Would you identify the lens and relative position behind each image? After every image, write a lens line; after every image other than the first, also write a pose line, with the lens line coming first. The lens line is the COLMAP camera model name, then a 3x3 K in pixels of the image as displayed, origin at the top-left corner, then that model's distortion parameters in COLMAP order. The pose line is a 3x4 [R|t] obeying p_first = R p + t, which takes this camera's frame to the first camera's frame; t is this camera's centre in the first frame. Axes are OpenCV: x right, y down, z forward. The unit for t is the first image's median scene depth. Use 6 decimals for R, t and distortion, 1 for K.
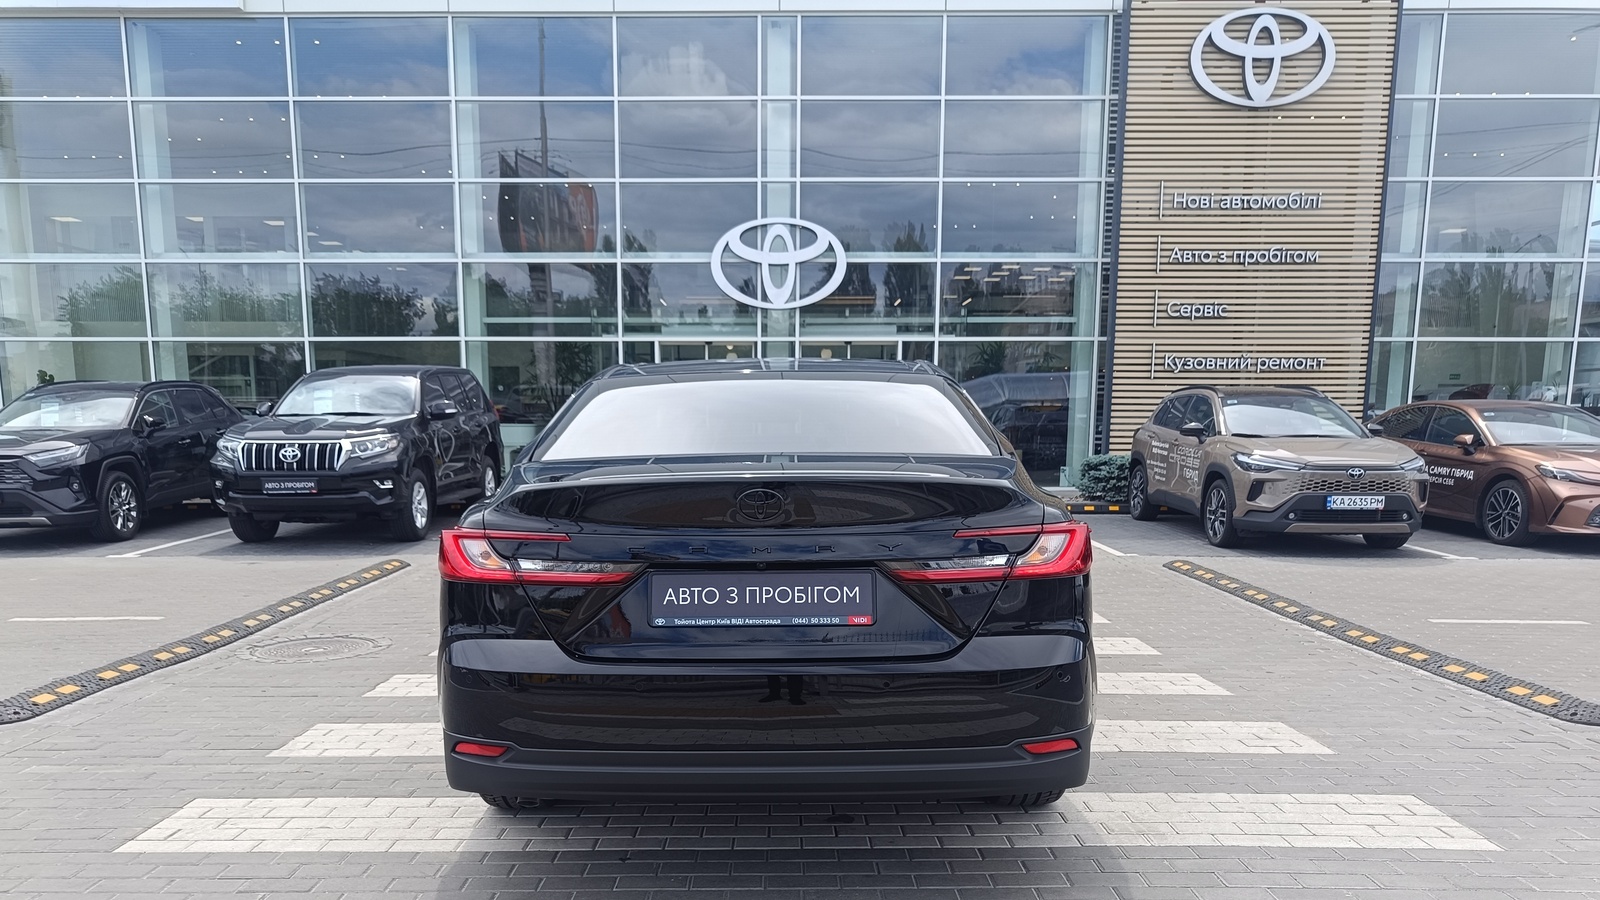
lens RADIAL K [[1187.0, 0, 756.0], [0, 1187.0, 626.3], [0, 0, 1]] dist [-0.000534, -0.006472]
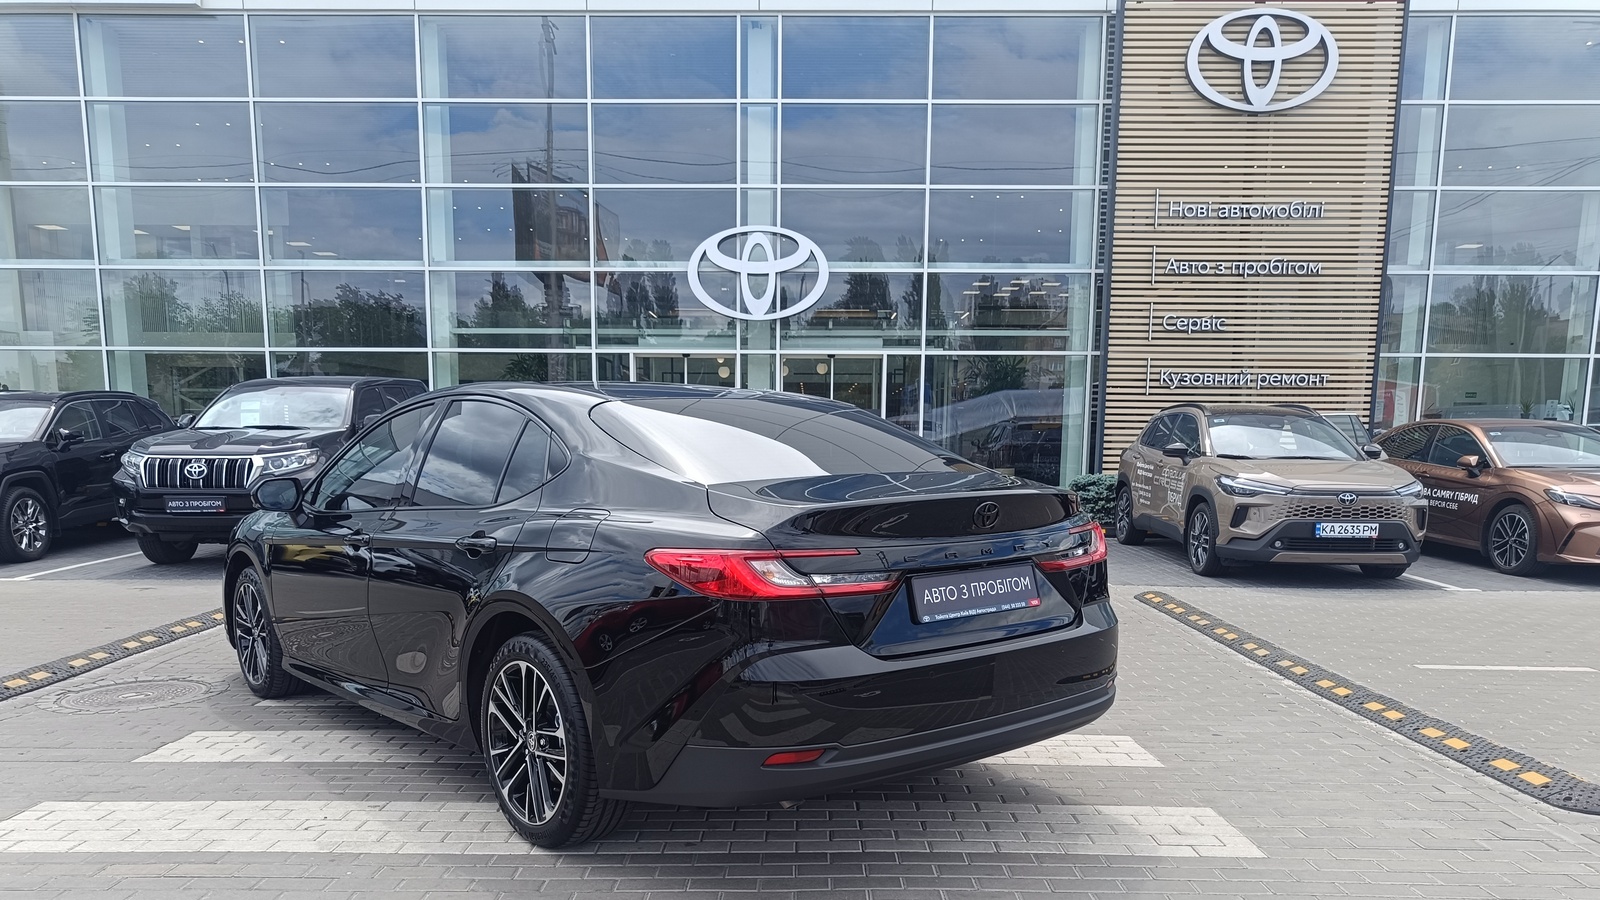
lens RADIAL K [[1187.0, 0, 775.2], [0, 1187.0, 624.4], [0, 0, 1]] dist [-0.000534, -0.006472]
pose [[0.999978, 0.005993, -0.002859, 0.039917], [-0.006032, 0.999889, -0.013632, -0.009408], [0.002777, 0.013649, 0.999903, 0.048716]]
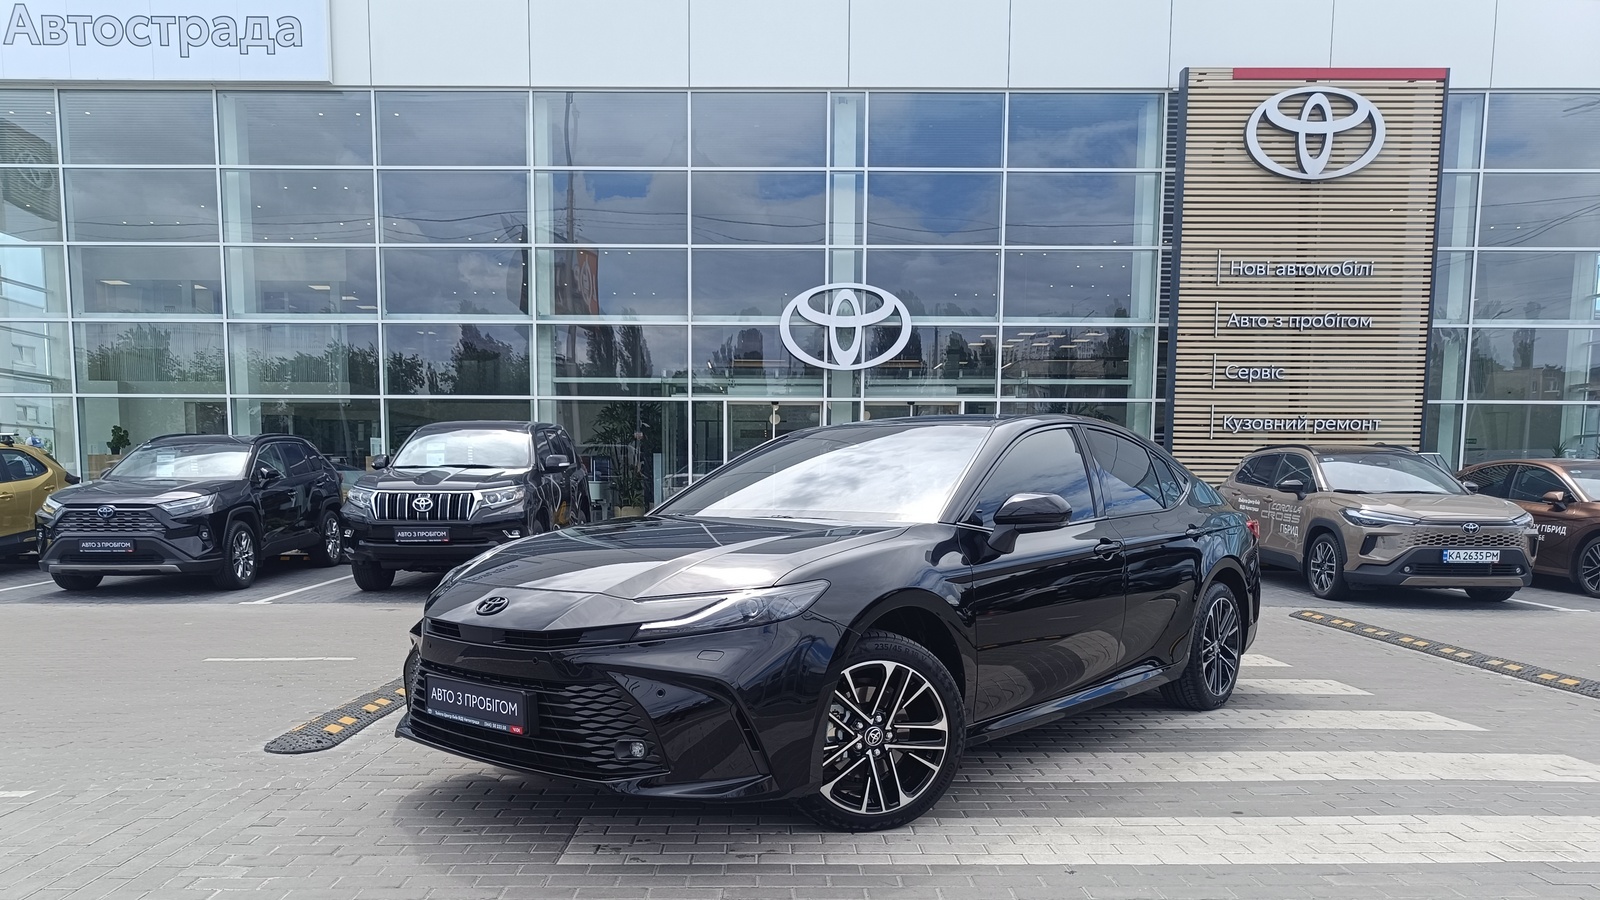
lens RADIAL K [[1187.0, 0, 740.4], [0, 1187.0, 610.6], [0, 0, 1]] dist [-0.000534, -0.006472]
pose [[0.999988, 0.004443, 0.002042, -0.077052], [-0.004300, 0.997861, -0.065229, 0.007538], [-0.002328, 0.065219, 0.997868, -0.008450]]
